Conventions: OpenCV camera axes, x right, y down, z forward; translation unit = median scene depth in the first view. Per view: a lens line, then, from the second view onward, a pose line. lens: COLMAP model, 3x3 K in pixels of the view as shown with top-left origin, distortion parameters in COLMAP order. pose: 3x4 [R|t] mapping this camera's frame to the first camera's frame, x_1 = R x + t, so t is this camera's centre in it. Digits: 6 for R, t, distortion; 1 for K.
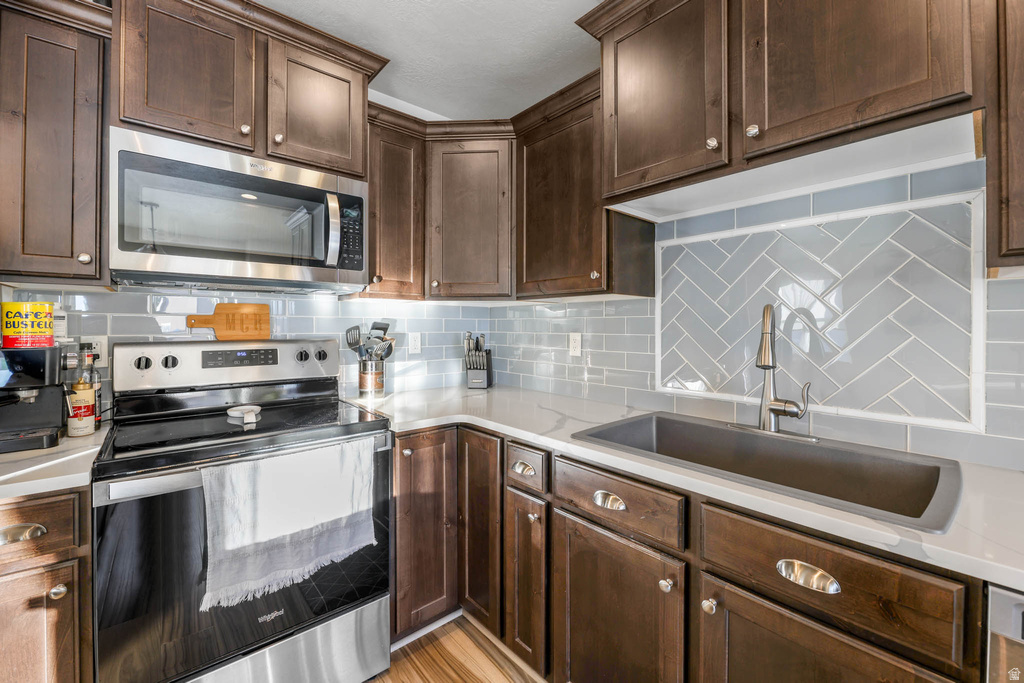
lens RADIAL K [[423.4, 0, 522.0], [0, 423.4, 324.8], [0, 0, 1]] dist [-0.008467, -0.001050]
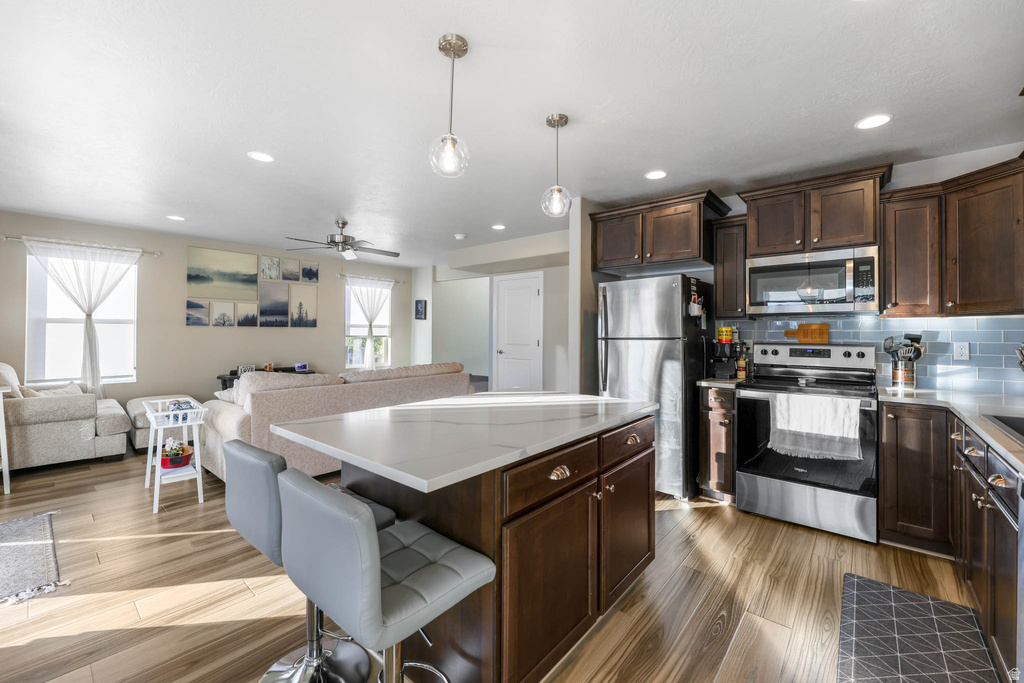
lens RADIAL K [[423.4, 0, 511.5], [0, 423.4, 334.5], [0, 0, 1]] dist [-0.008467, -0.001050]
pose [[0.150874, 0.001425, -0.988552, 1.050896], [-0.003233, 0.999994, 0.000948, -0.001655], [0.988548, 0.003053, 0.150877, -0.635213]]
